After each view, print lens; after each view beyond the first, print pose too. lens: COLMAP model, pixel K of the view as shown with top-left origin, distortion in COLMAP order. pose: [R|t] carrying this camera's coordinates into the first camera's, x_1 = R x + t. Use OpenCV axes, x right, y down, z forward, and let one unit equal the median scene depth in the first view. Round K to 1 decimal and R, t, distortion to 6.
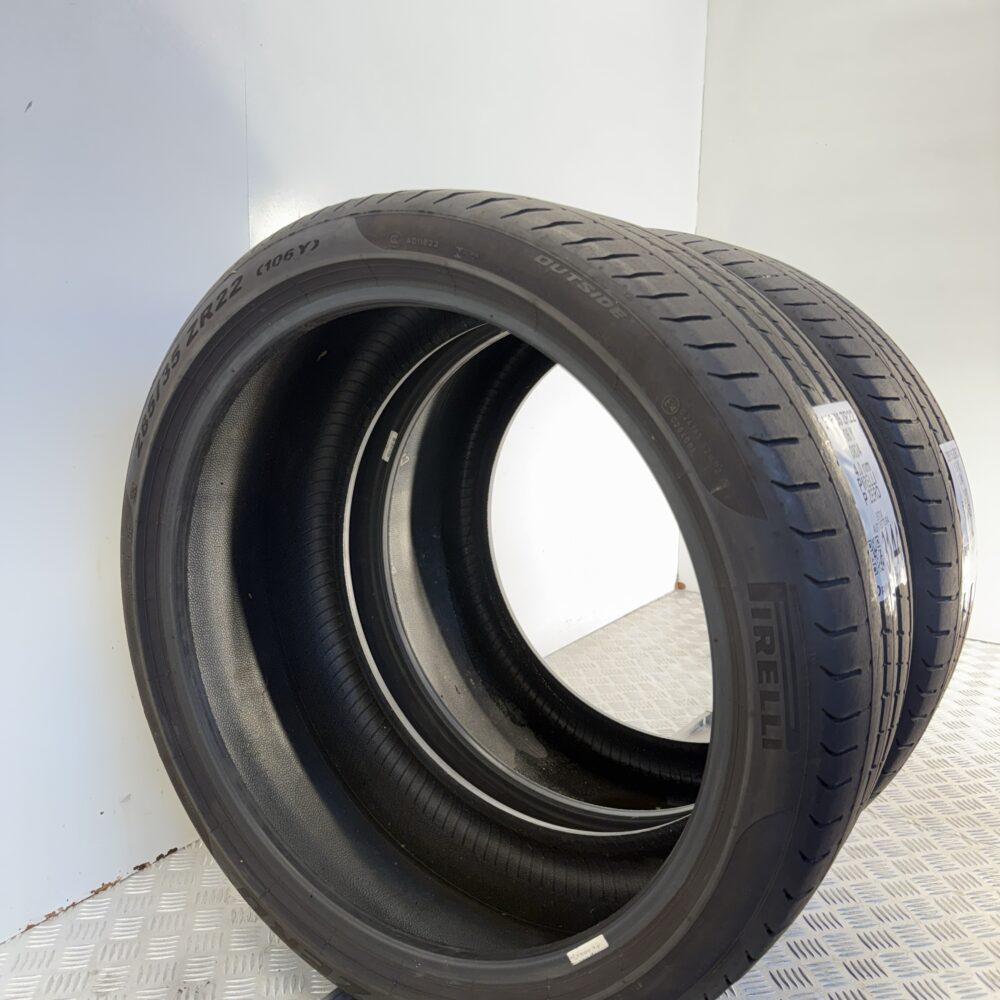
lens RADIAL K [[985.5, 0, 500.0], [0, 985.5, 500.0], [0, 0, 1]] dist [0.211813, -0.597178]
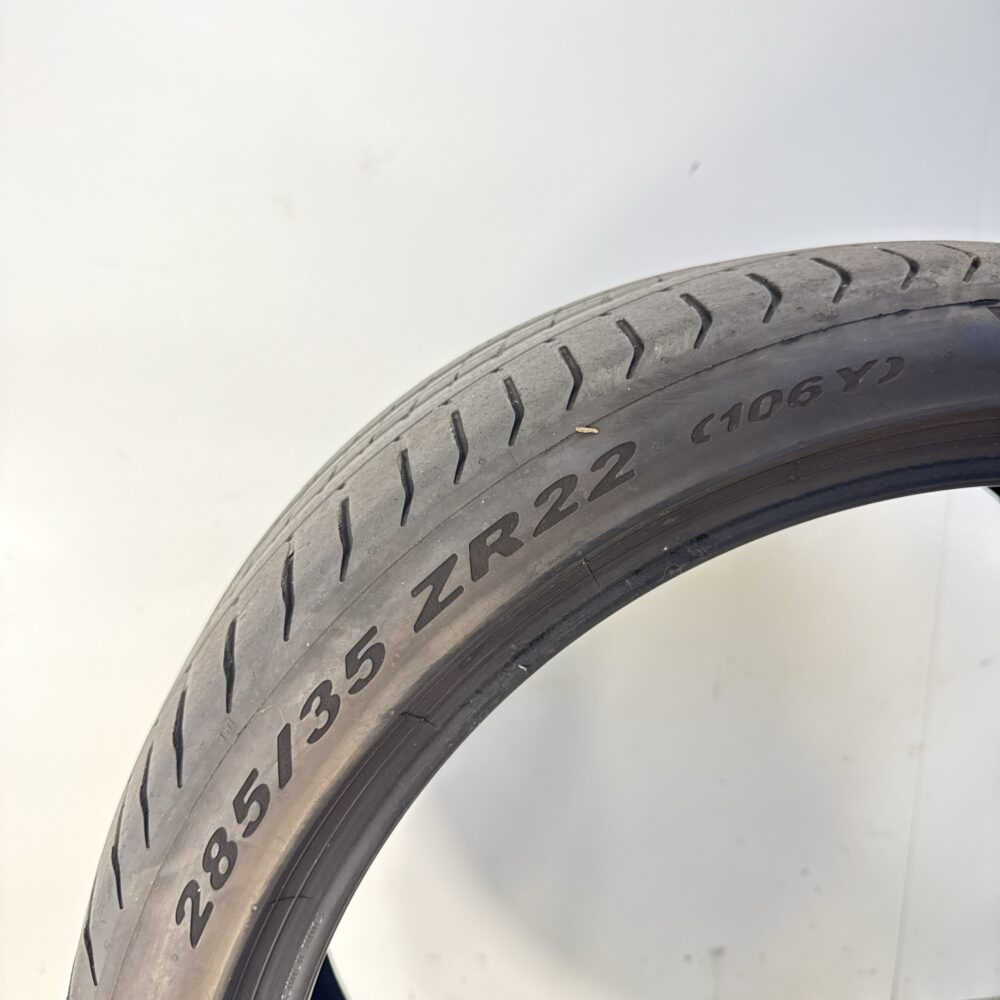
lens RADIAL K [[942.0, 0, 500.0], [0, 942.0, 500.0], [0, 0, 1]] dist [0.101679, -0.217794]
pose [[0.756227, -0.132913, 0.640667, -0.622125], [0.120527, 0.990692, 0.063263, -0.270586], [-0.643113, 0.029377, 0.765208, 0.885446]]
